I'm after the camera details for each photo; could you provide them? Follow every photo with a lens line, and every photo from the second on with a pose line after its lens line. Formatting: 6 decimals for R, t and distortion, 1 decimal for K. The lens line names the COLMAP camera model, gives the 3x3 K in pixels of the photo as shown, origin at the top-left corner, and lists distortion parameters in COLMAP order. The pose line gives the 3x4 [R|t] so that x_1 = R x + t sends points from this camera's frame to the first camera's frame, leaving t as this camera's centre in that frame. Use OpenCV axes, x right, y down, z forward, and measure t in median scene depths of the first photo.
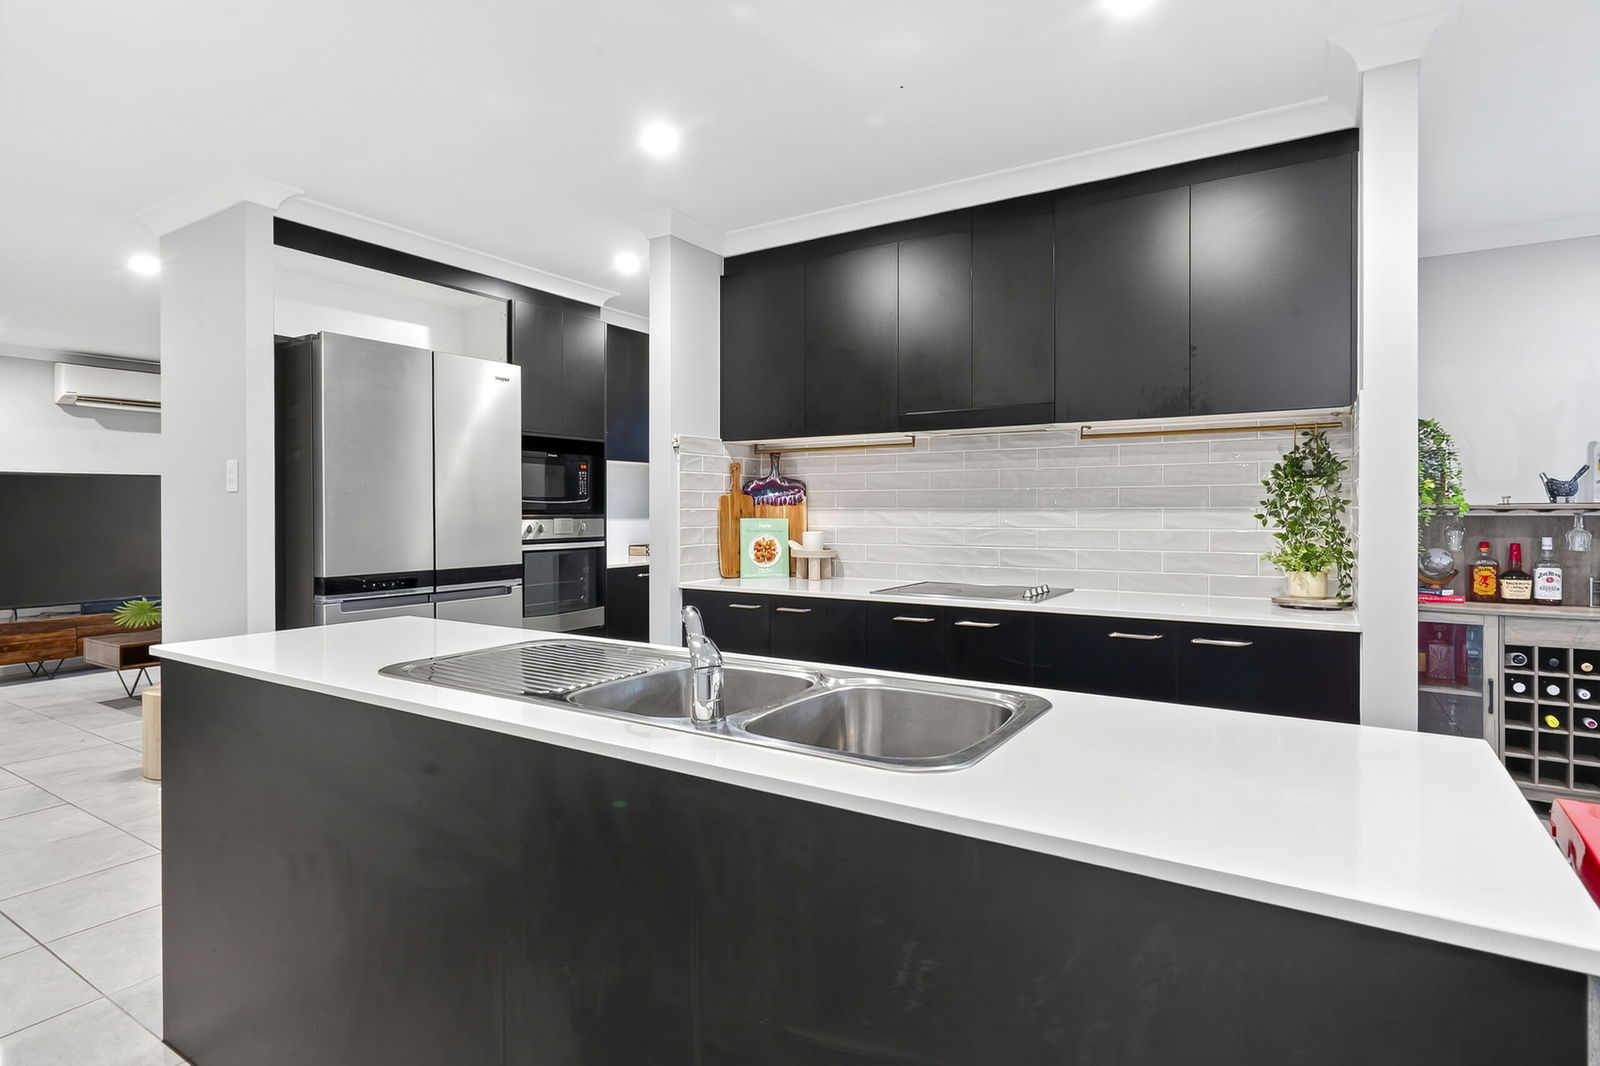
lens RADIAL K [[832.1, 0, 796.5], [0, 832.1, 509.6], [0, 0, 1]] dist [0.018266, 0.000086]
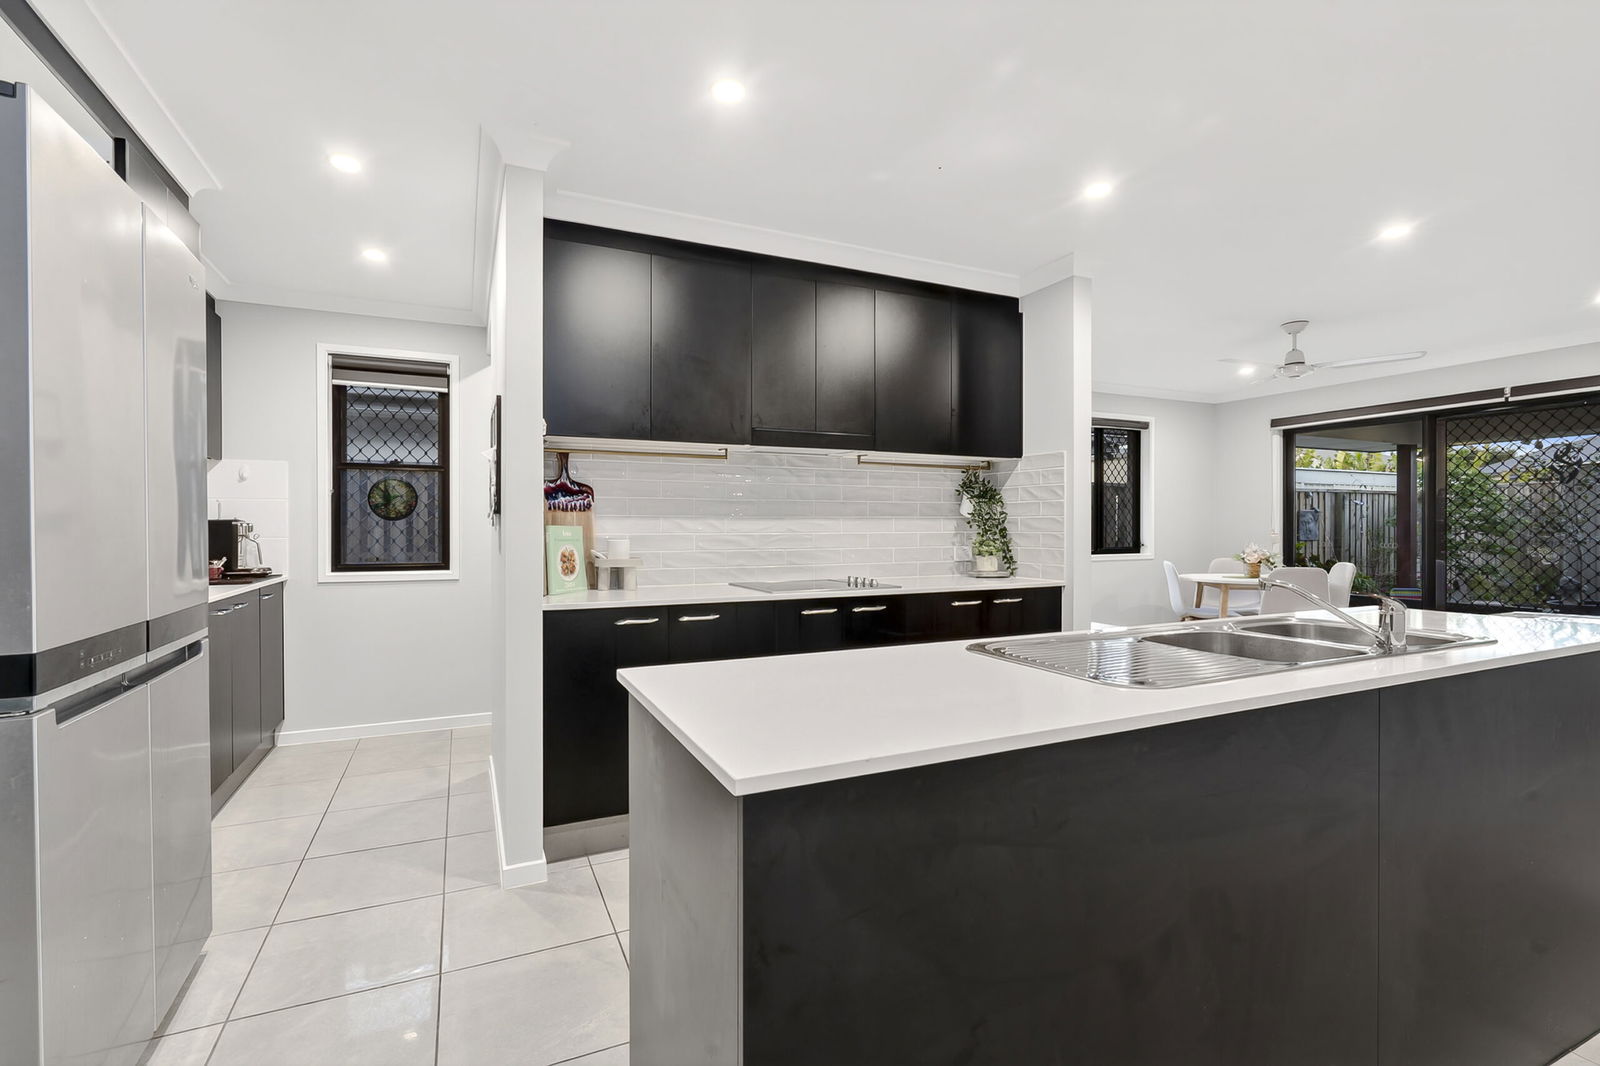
lens RADIAL K [[732.9, 0, 800.0], [0, 732.9, 533.0], [0, 0, 1]] dist [0.000000, 0.000286]
pose [[0.534232, -0.005698, 0.845319, -0.660273], [0.001571, 0.999982, 0.005748, 0.016687], [-0.845336, -0.001743, 0.534231, 0.440813]]
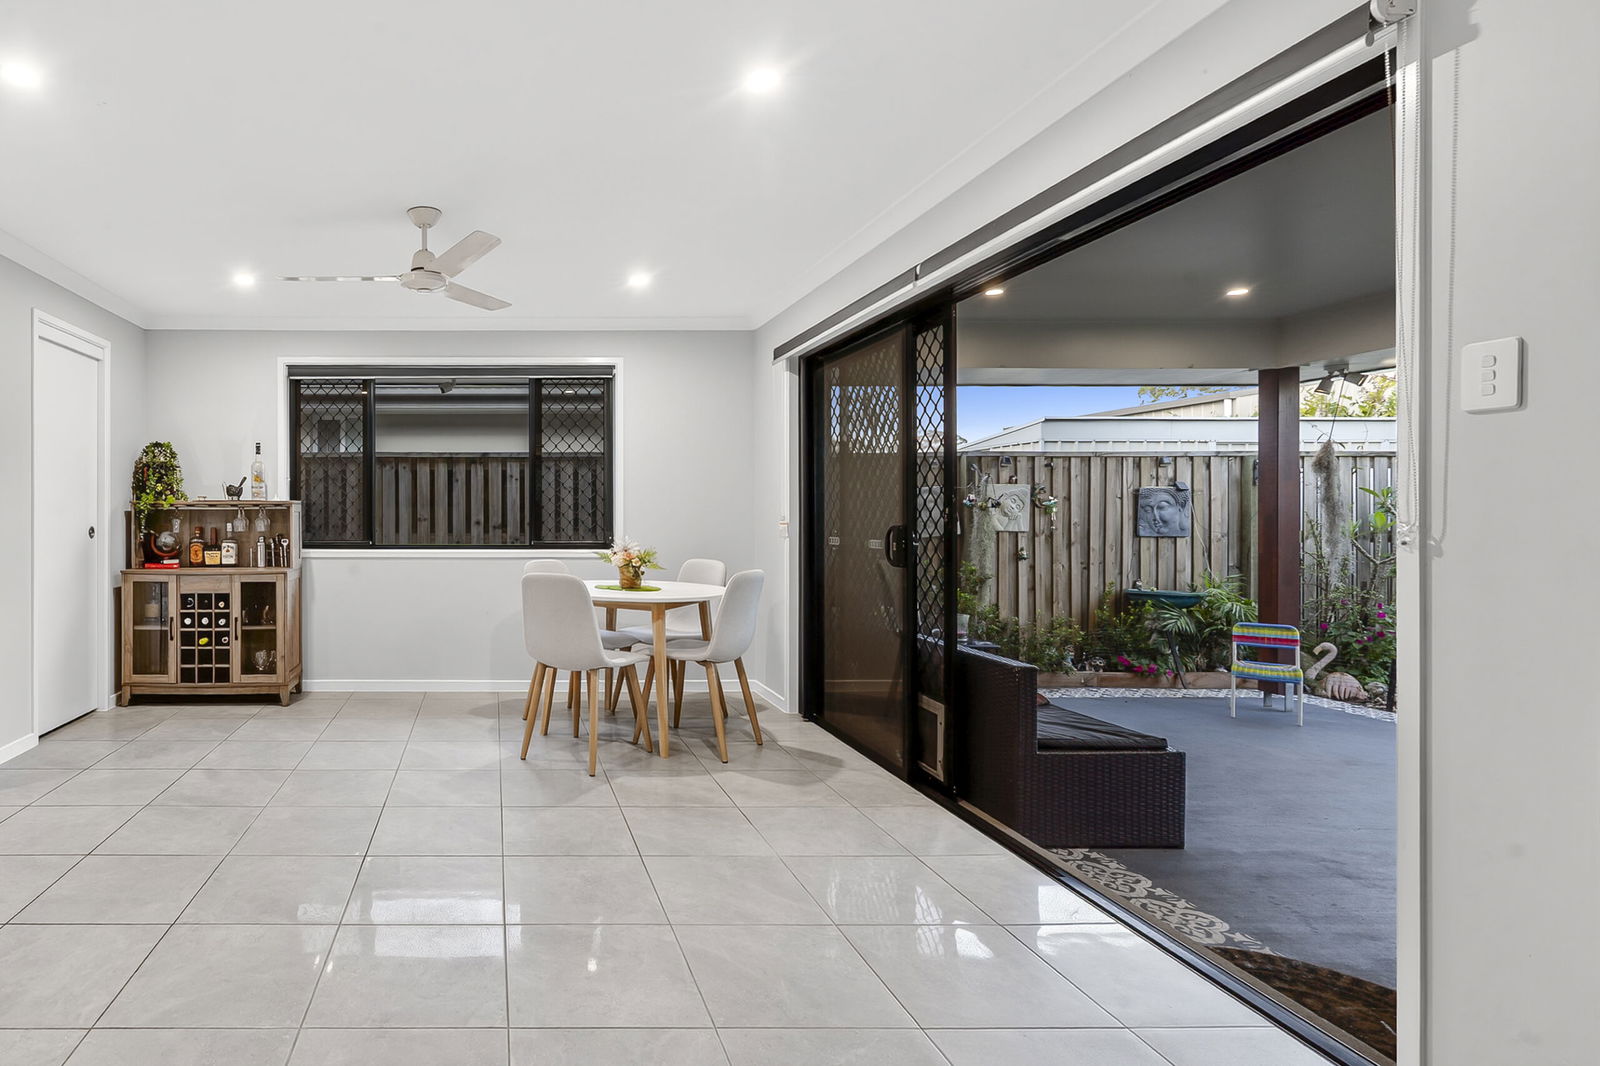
lens RADIAL K [[732.9, 0, 800.0], [0, 732.9, 533.0], [0, 0, 1]] dist [0.000000, 0.000286]
pose [[0.845632, -0.012564, 0.533619, 1.021070], [-0.002181, 0.999633, 0.026991, 0.012091], [-0.533763, -0.023988, 0.845294, -0.664593]]
